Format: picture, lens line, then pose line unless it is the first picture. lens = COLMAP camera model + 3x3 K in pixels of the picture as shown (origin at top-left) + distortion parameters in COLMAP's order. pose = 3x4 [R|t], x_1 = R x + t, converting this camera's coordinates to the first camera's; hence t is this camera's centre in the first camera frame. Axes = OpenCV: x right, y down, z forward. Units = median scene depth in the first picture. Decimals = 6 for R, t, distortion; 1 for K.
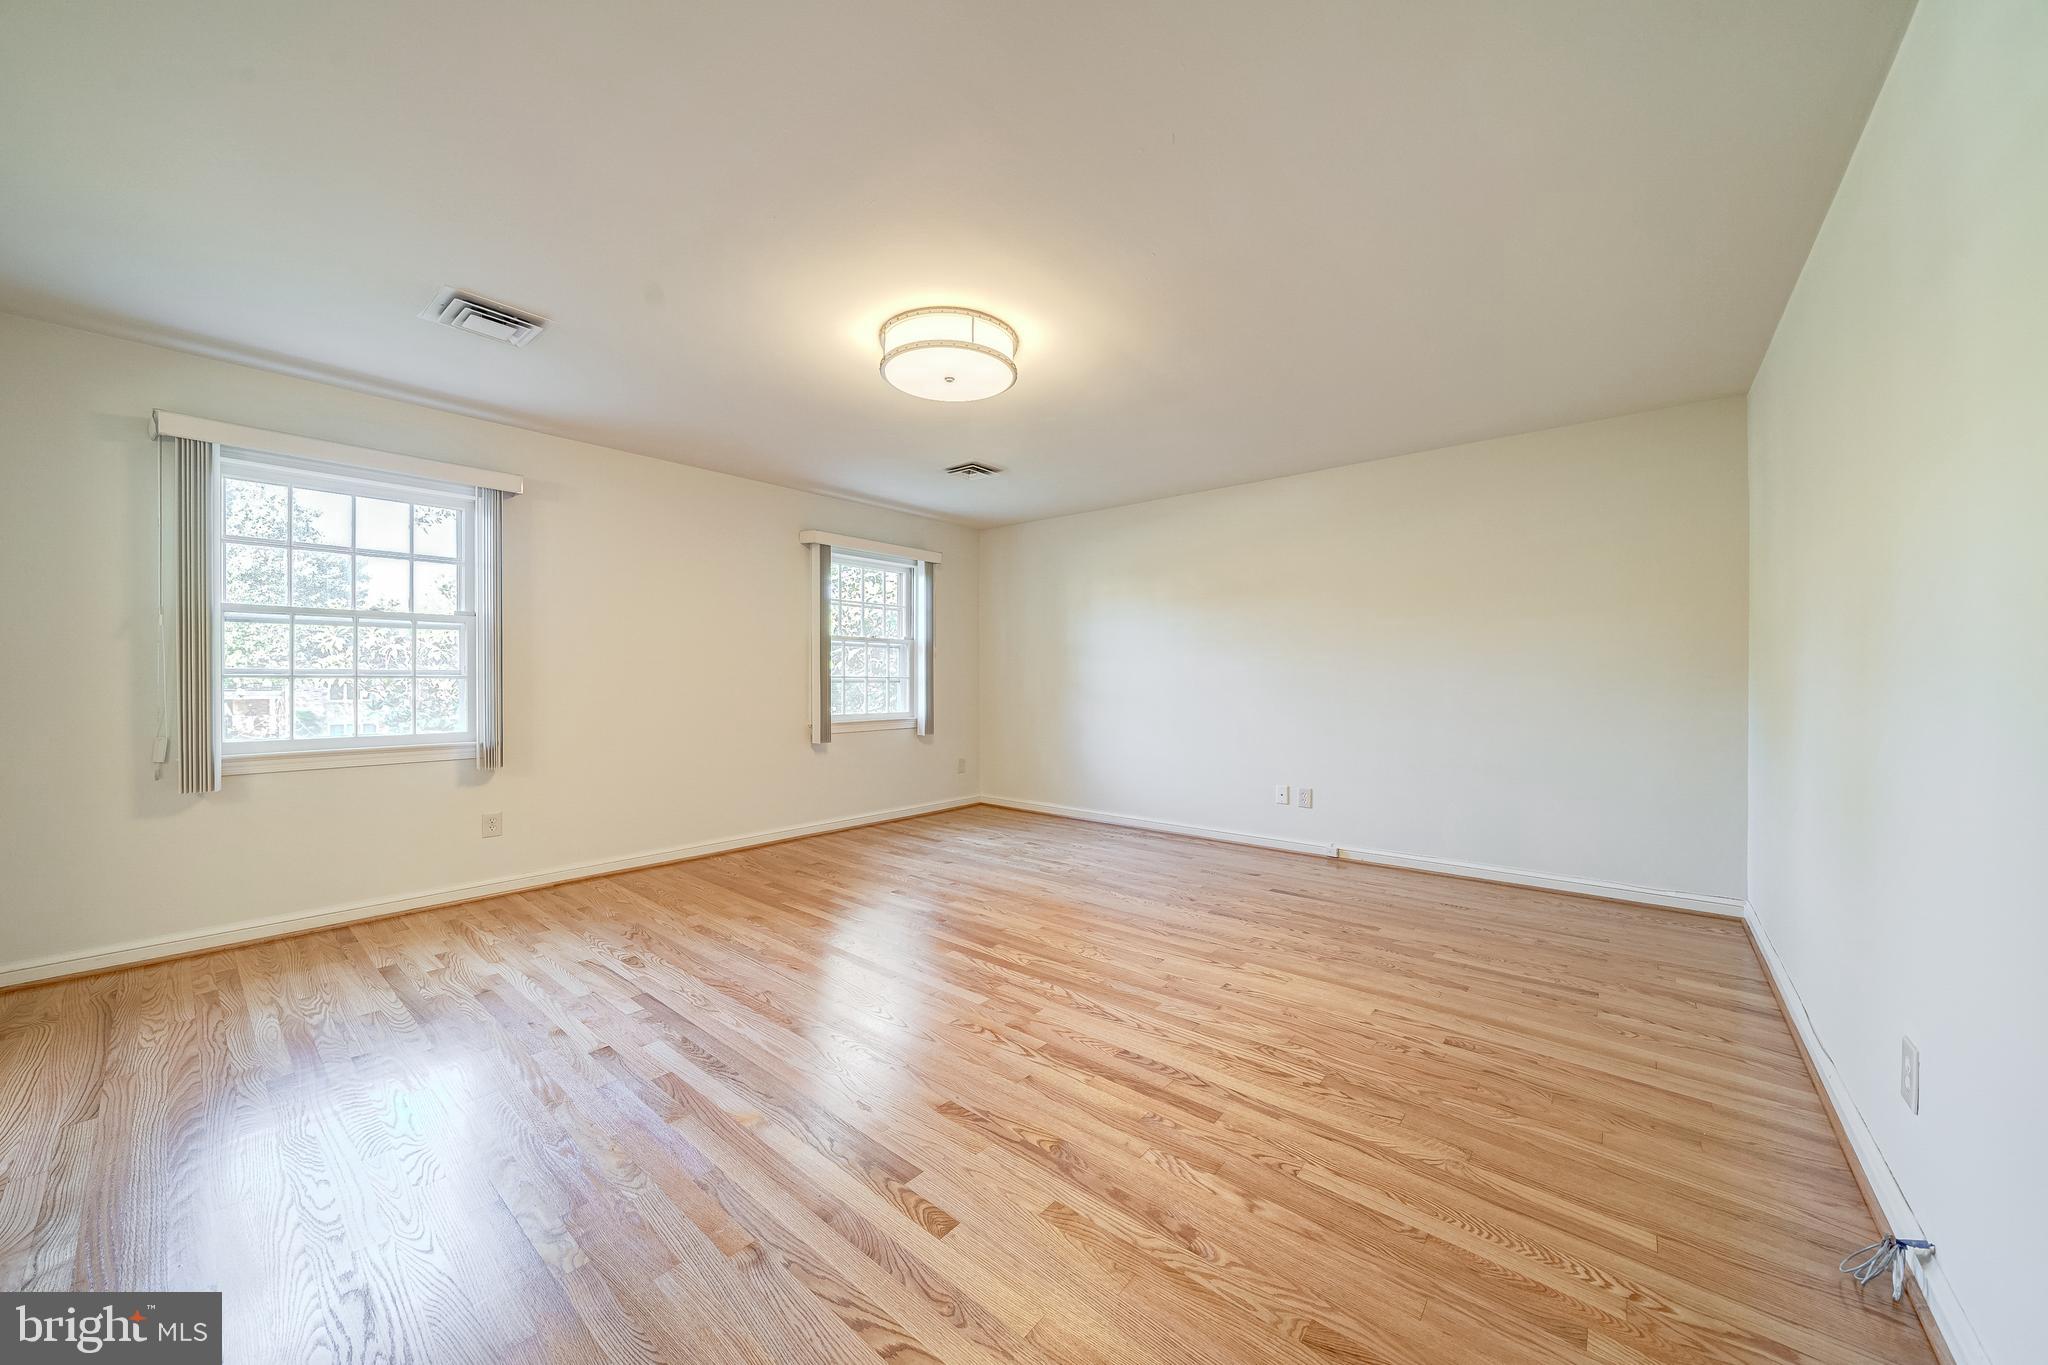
lens RADIAL K [[740.4, 0, 1020.5], [0, 740.4, 678.0], [0, 0, 1]] dist [-0.000489, -0.000010]
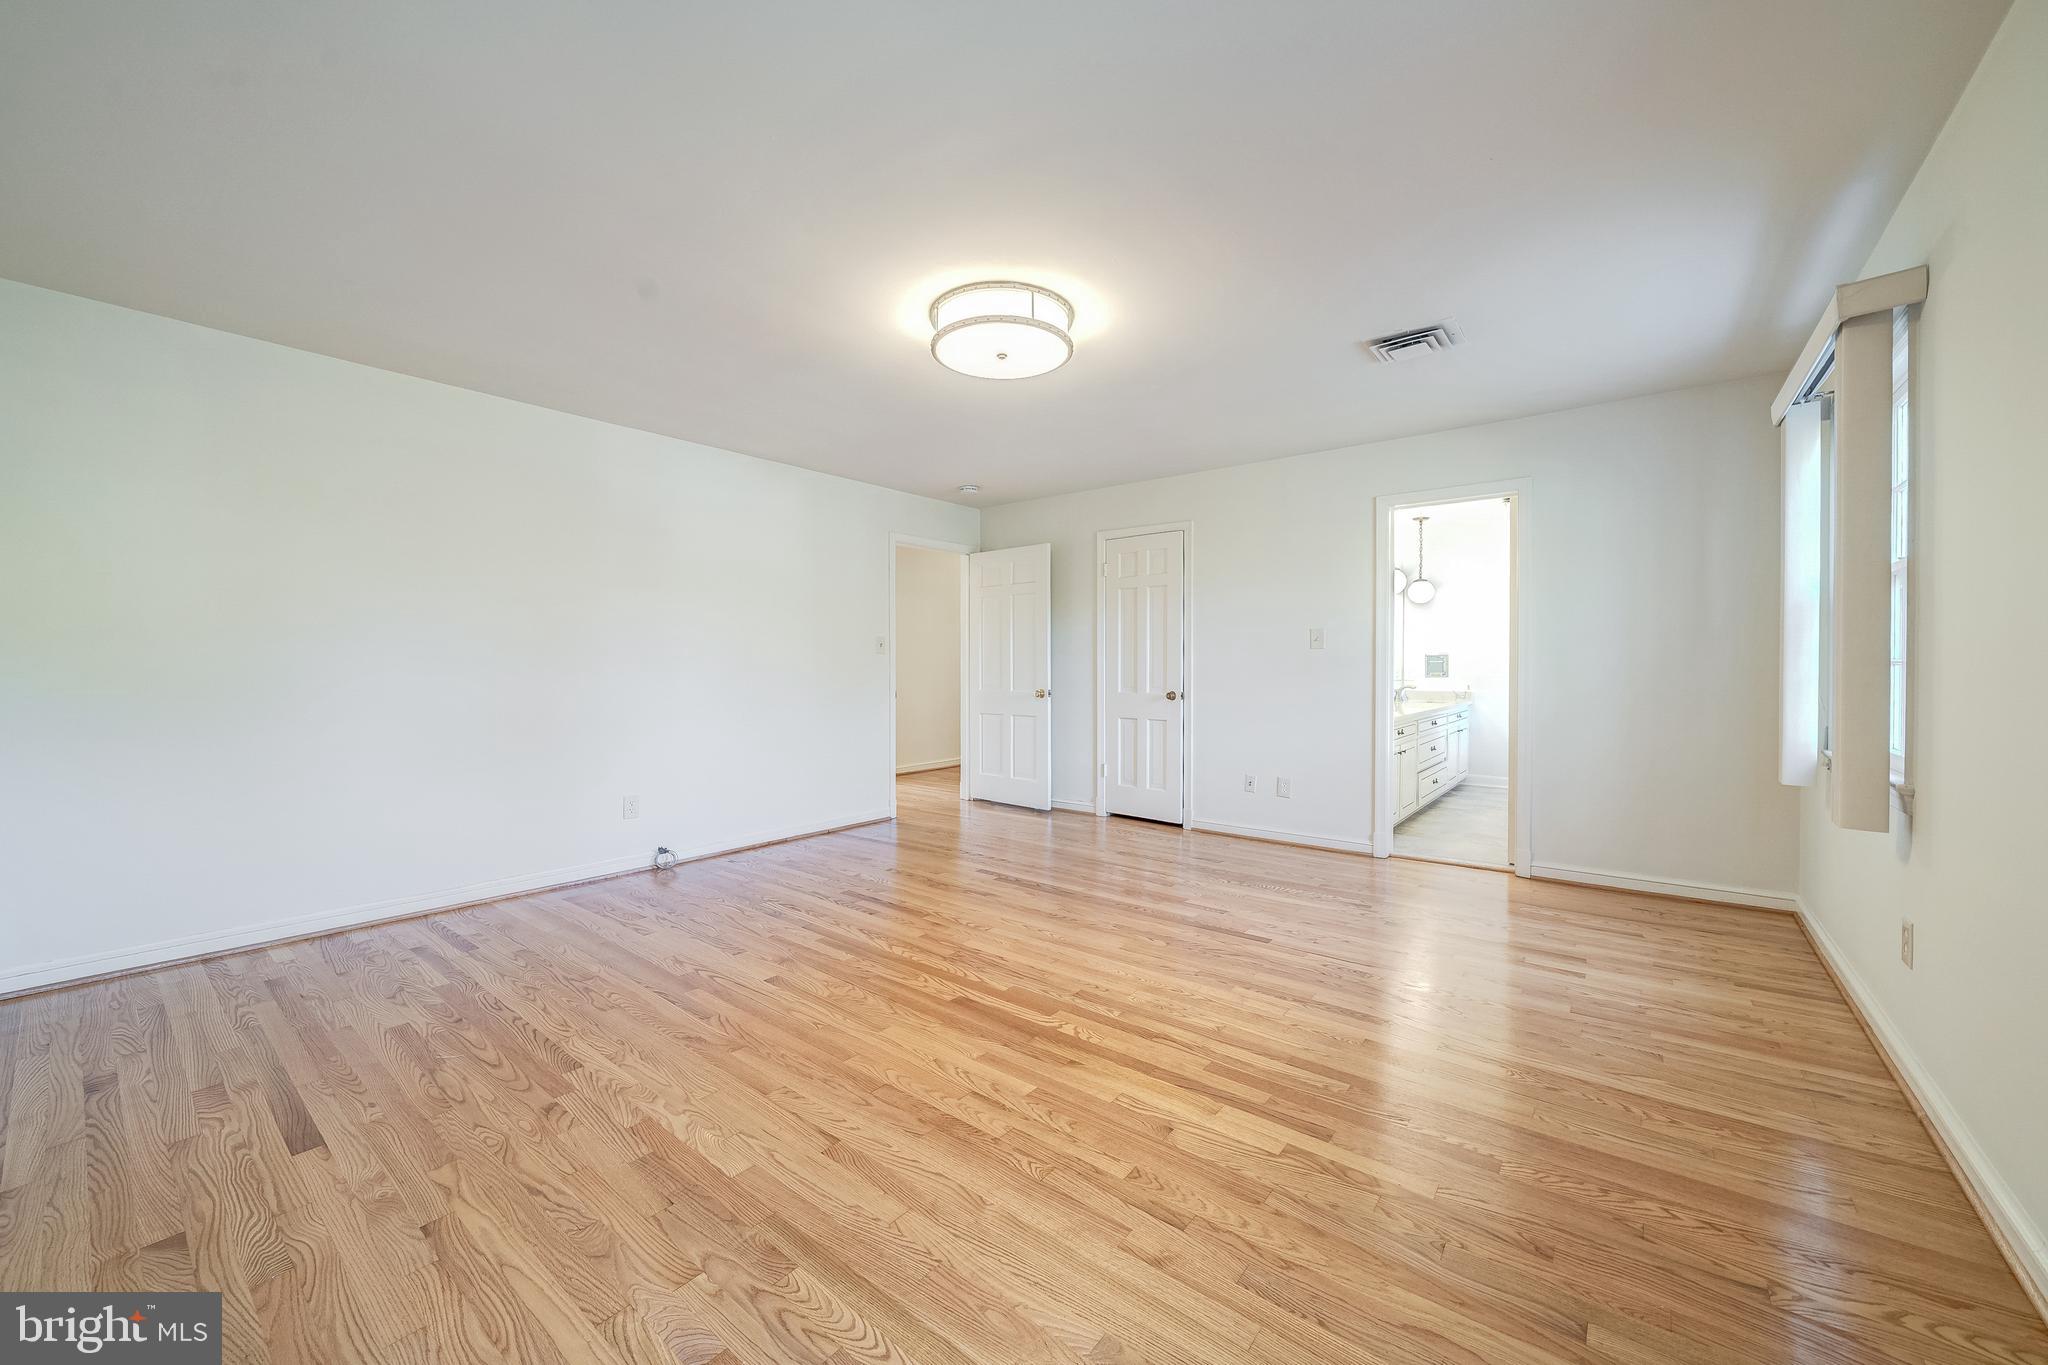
lens RADIAL K [[740.4, 0, 1030.5], [0, 740.4, 673.5], [0, 0, 1]] dist [-0.000489, -0.000010]
pose [[-0.999073, 0.002498, -0.042979, -0.093285], [0.002045, 0.999942, 0.010569, 0.003681], [0.043002, 0.010472, -0.999020, 1.999679]]
